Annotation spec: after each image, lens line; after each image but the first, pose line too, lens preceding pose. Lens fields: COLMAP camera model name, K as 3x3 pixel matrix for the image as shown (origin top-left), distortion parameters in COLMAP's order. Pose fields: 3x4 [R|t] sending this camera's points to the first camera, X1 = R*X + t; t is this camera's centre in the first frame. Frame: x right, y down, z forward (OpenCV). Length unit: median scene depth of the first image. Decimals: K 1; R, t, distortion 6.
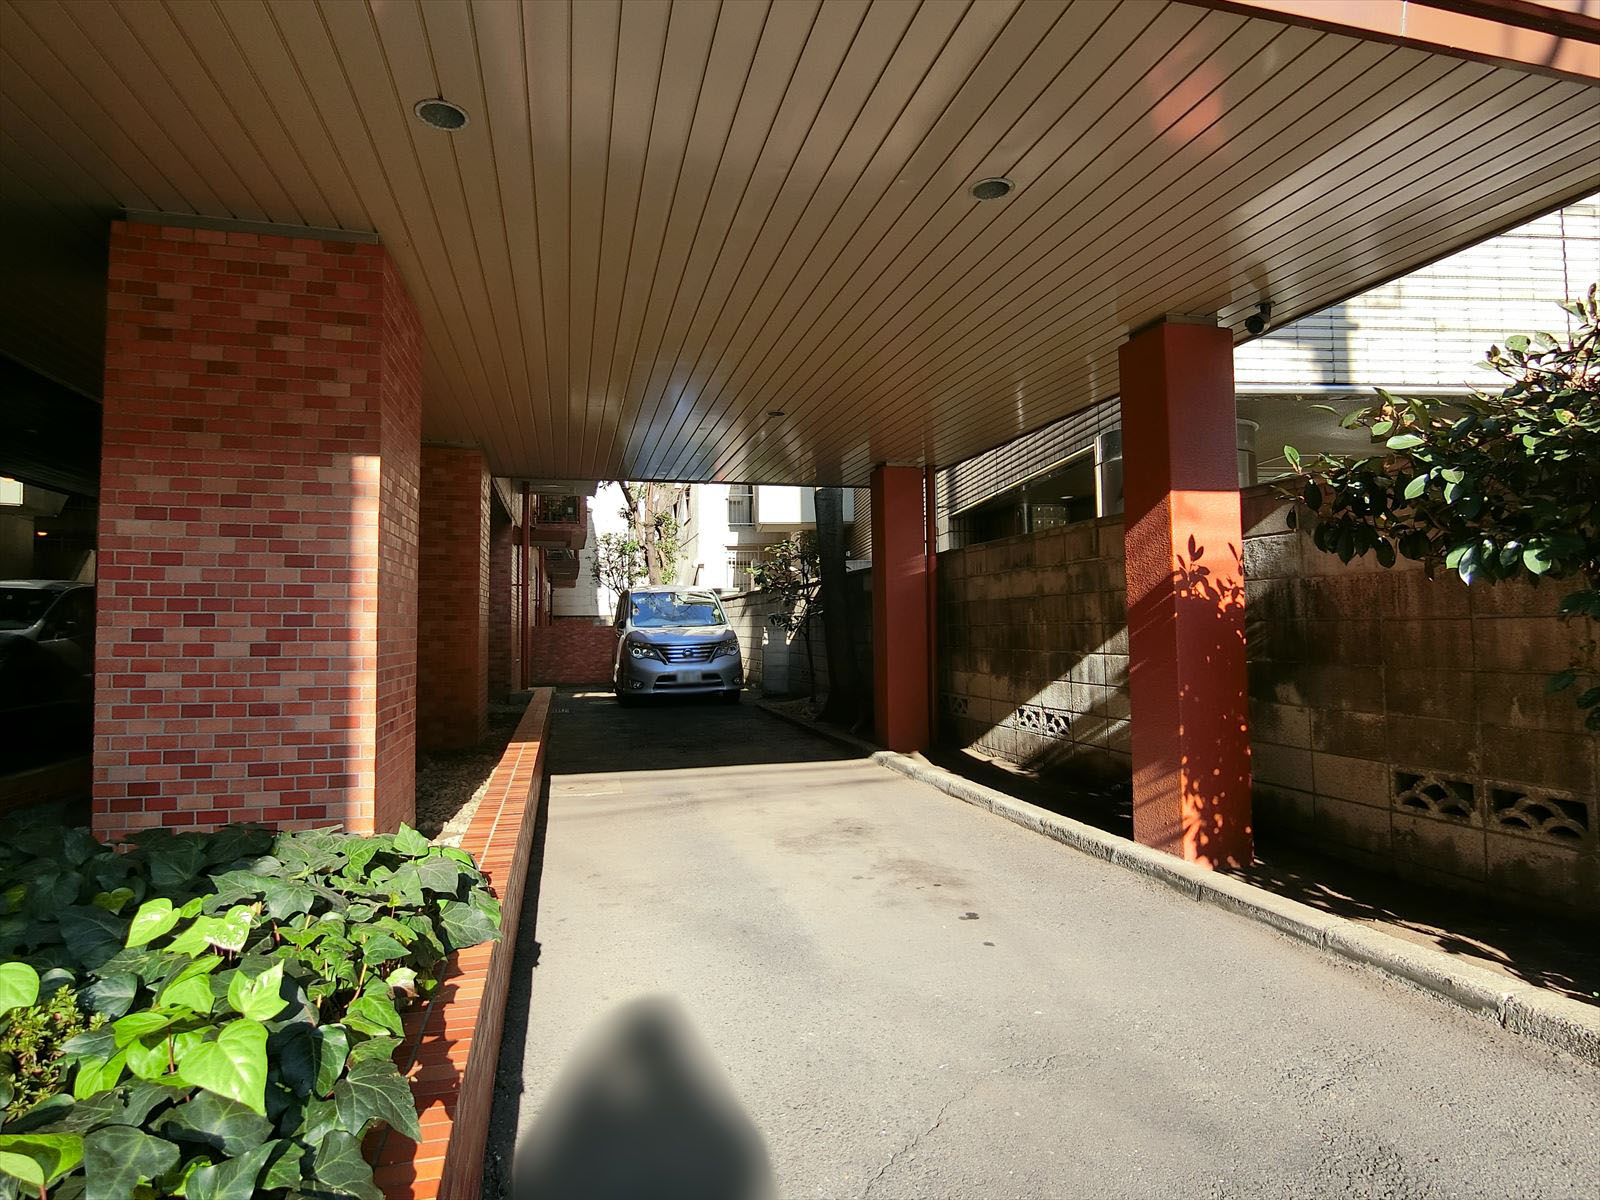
lens RADIAL K [[929.2, 0, 800.0], [0, 929.2, 600.0], [0, 0, 1]] dist [-0.016150, -0.001154]
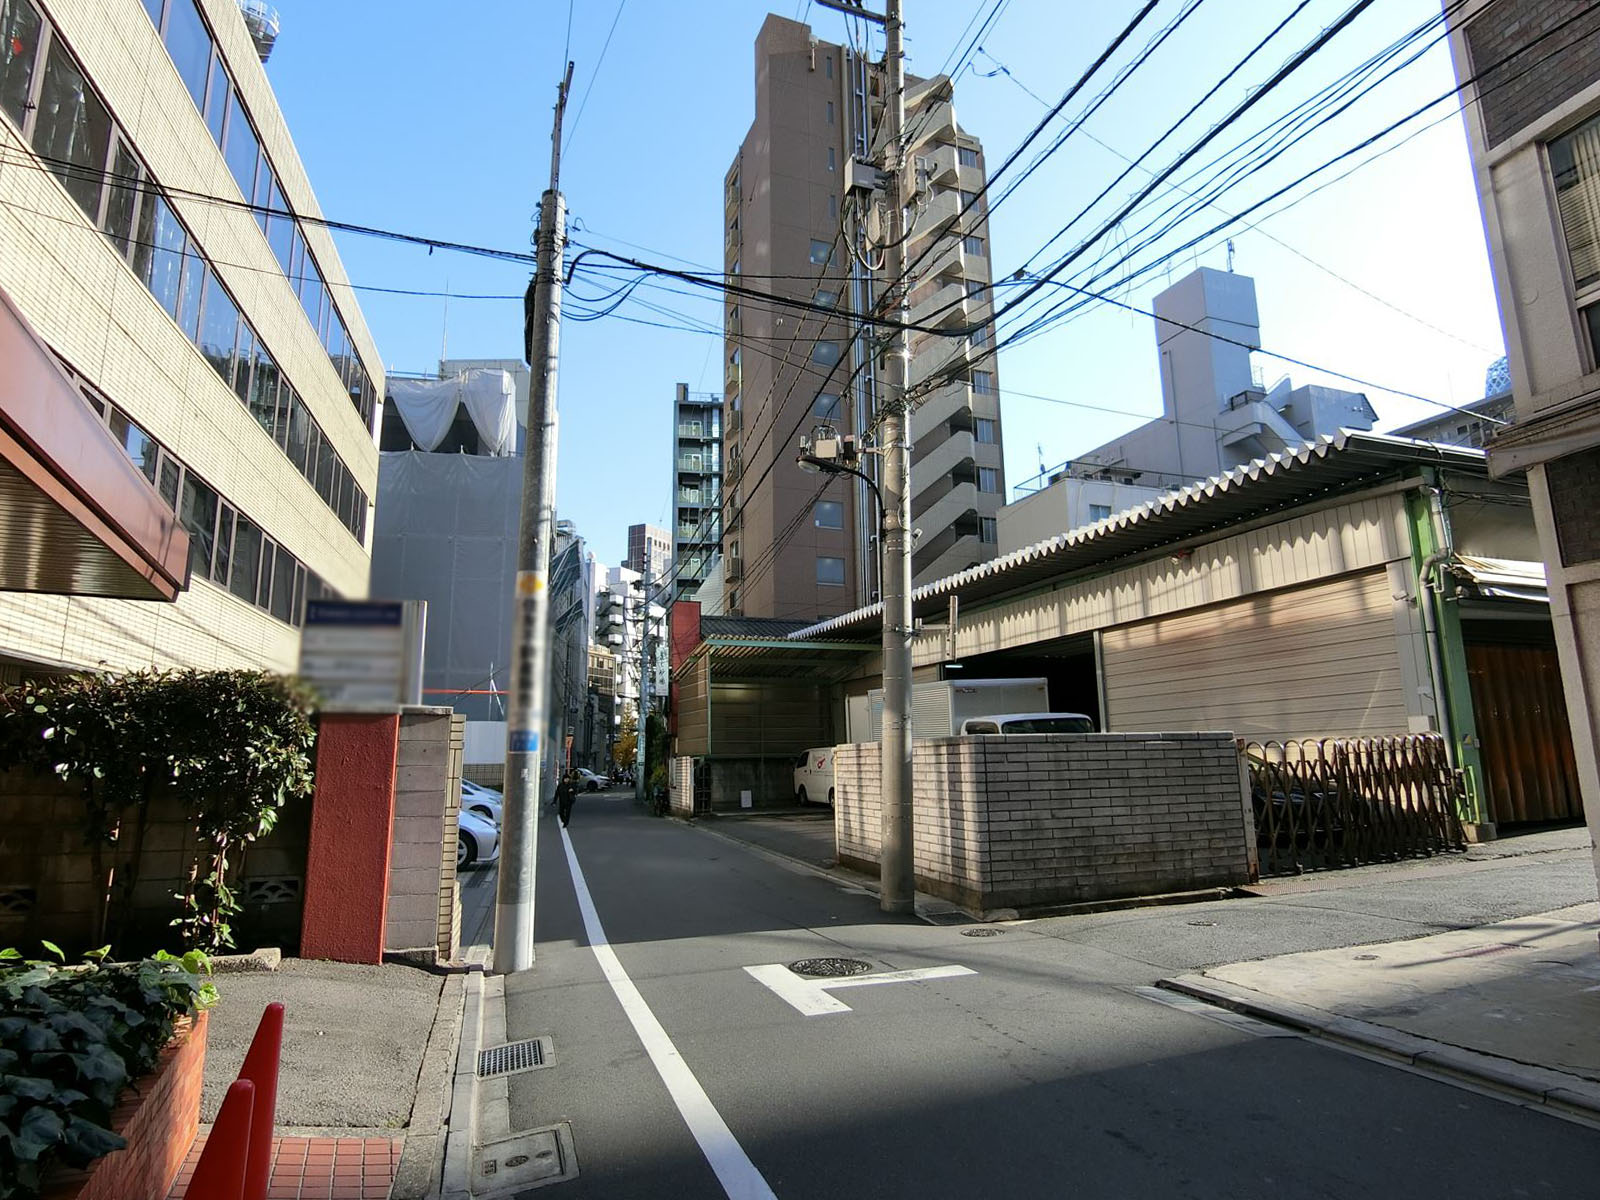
lens RADIAL K [[929.2, 0, 800.0], [0, 929.2, 600.0], [0, 0, 1]] dist [-0.016150, -0.001154]
pose [[-0.147376, 0.206482, 0.967288, -1.506134], [-0.029070, 0.976640, -0.212907, -0.020087], [-0.988653, -0.059497, -0.137931, -0.352272]]
